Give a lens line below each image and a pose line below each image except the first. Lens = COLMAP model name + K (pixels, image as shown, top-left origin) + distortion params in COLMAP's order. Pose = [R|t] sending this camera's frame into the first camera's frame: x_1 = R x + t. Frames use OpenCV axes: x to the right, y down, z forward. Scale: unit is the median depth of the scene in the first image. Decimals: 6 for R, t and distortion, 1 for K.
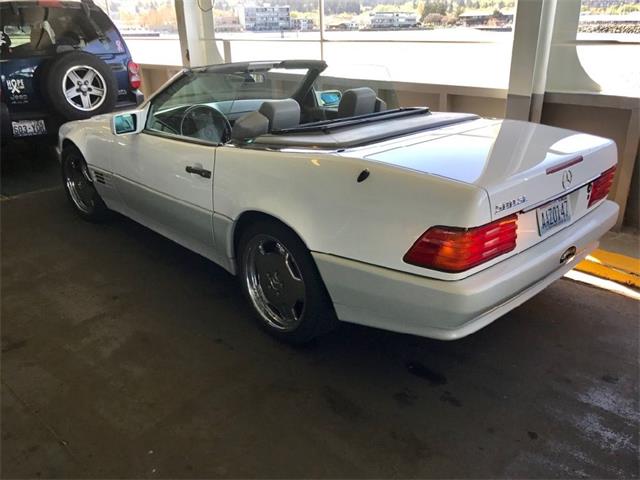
lens RADIAL K [[533.0, 0, 320.0], [0, 533.0, 240.0], [0, 0, 1]] dist [0.035203, -0.048006]
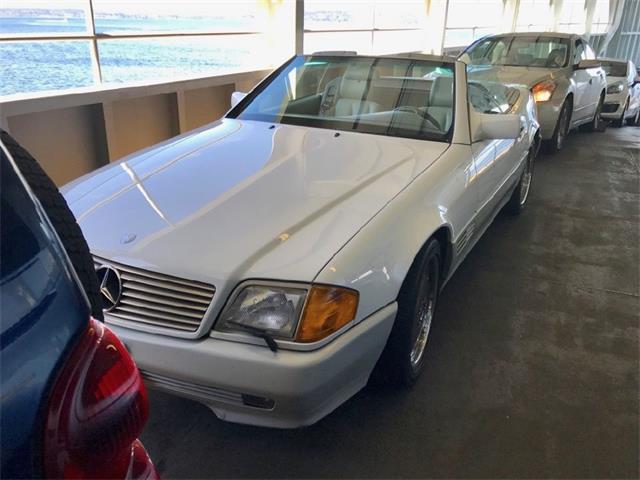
lens RADIAL K [[533.0, 0, 320.0], [0, 533.0, 240.0], [0, 0, 1]] dist [0.035203, -0.048006]
pose [[-0.309664, -0.344461, 0.886259, -1.077421], [0.357419, 0.821549, 0.444195, -0.537268], [-0.881113, 0.454317, -0.131287, 1.420937]]
